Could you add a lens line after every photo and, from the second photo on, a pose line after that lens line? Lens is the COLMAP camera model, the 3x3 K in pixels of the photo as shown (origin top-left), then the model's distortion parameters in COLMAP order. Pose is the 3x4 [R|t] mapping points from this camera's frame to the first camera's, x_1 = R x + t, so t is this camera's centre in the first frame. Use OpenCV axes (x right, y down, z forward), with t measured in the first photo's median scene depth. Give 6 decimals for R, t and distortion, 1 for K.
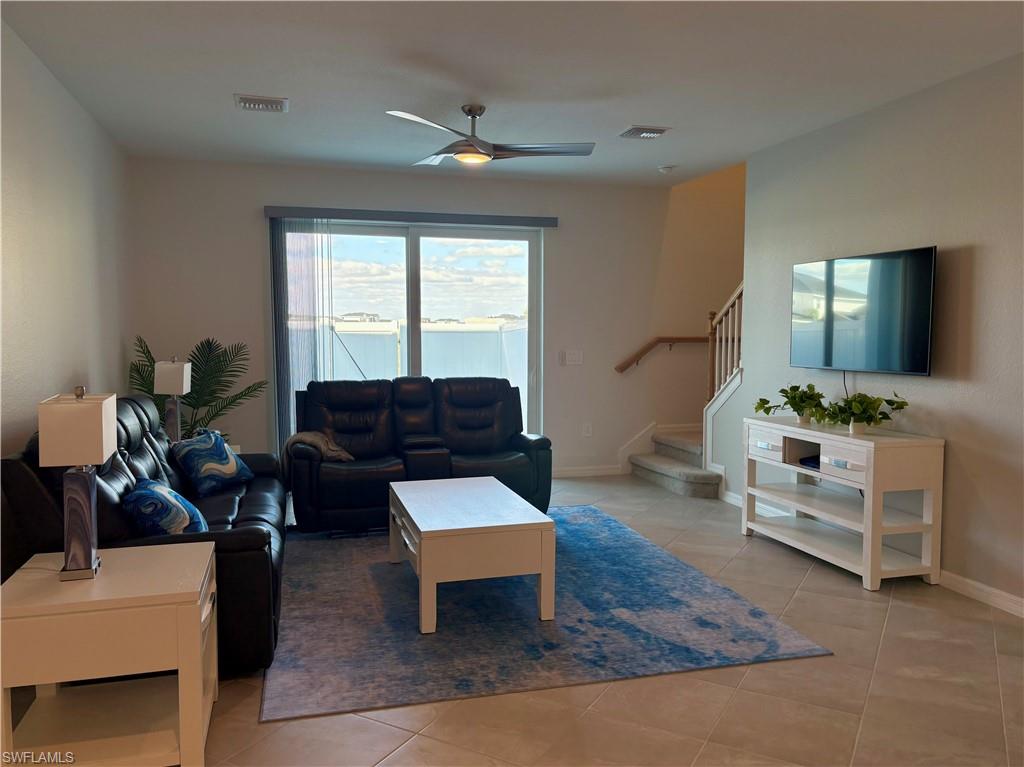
lens RADIAL K [[800.0, 0, 510.8], [0, 800.0, 387.1], [0, 0, 1]] dist [0.028085, -0.005415]
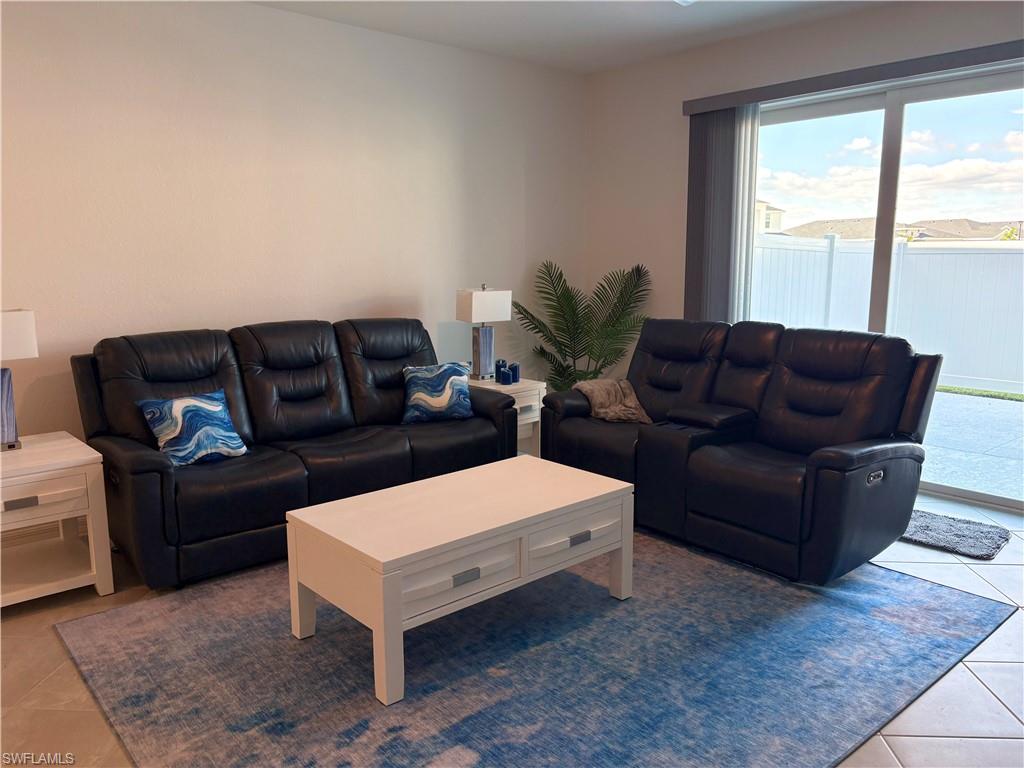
lens RADIAL K [[780.0, 0, 503.8], [0, 780.0, 381.3], [0, 0, 1]] dist [0.042186, -0.002272]
pose [[0.427387, 0.142415, -0.892781, 0.526949], [-0.060884, 0.989807, 0.128746, -0.049277], [0.902016, -0.000669, 0.431701, 0.681833]]
